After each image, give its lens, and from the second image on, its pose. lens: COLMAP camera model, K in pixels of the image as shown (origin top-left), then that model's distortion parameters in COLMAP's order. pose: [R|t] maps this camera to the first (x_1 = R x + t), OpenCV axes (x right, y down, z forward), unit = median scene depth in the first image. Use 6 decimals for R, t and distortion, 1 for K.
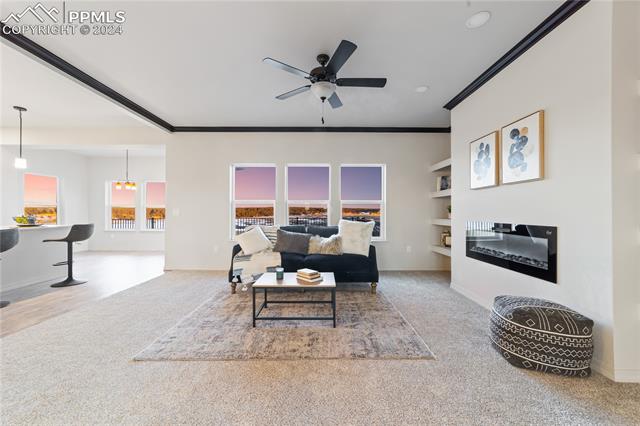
lens RADIAL K [[243.4, 0, 320.0], [0, 243.4, 213.0], [0, 0, 1]] dist [-0.006234, 0.000303]
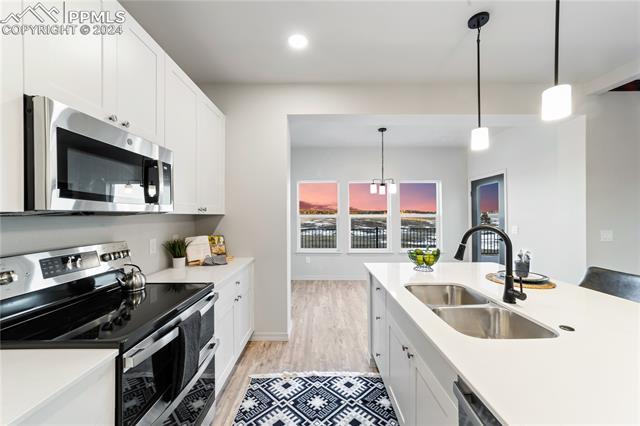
lens RADIAL K [[244.2, 0, 321.8], [0, 244.2, 215.4], [0, 0, 1]] dist [-0.016319, 0.000075]
pose [[0.999927, 0.009619, 0.007349, -2.063050], [-0.009644, 0.999948, 0.003280, -0.094179], [-0.007318, -0.003350, 0.999968, 0.714241]]
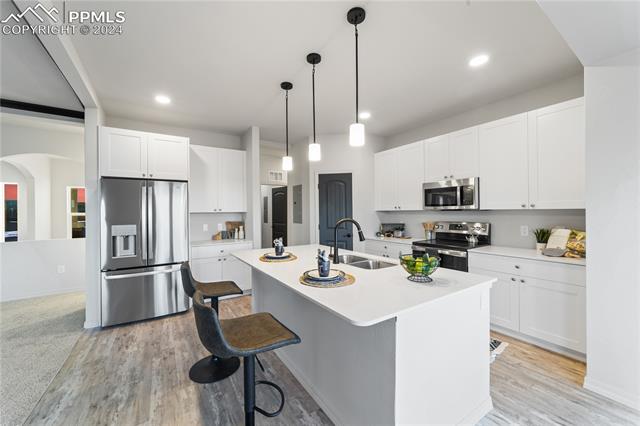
lens RADIAL K [[243.4, 0, 320.0], [0, 243.4, 213.0], [0, 0, 1]] dist [-0.006234, 0.000303]
pose [[-0.835123, 0.012655, -0.549917, -1.236112], [0.010894, 0.999920, 0.006467, -0.091238], [0.549955, -0.000590, -0.835194, 1.794196]]
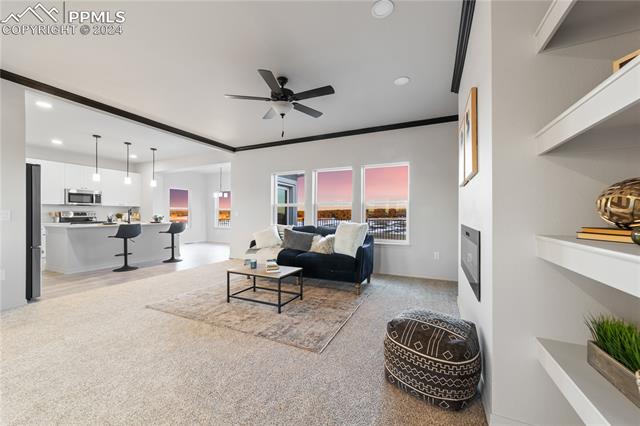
lens RADIAL K [[244.2, 0, 321.8], [0, 244.2, 215.4], [0, 0, 1]] dist [-0.016319, 0.000075]
pose [[0.904671, 0.001248, -0.426109, 0.617602], [0.000201, 0.999994, 0.003355, 0.000424], [0.426111, -0.003121, 0.904665, 0.033928]]
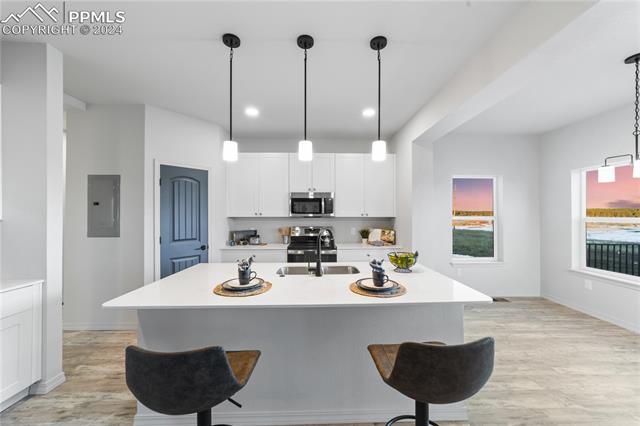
lens RADIAL K [[243.4, 0, 320.0], [0, 243.4, 213.0], [0, 0, 1]] dist [-0.006234, 0.000303]
pose [[0.023846, -0.007786, -0.999685, -0.989324], [0.000783, 0.999970, -0.007769, -0.103499], [0.999715, -0.000598, 0.023851, 1.158117]]
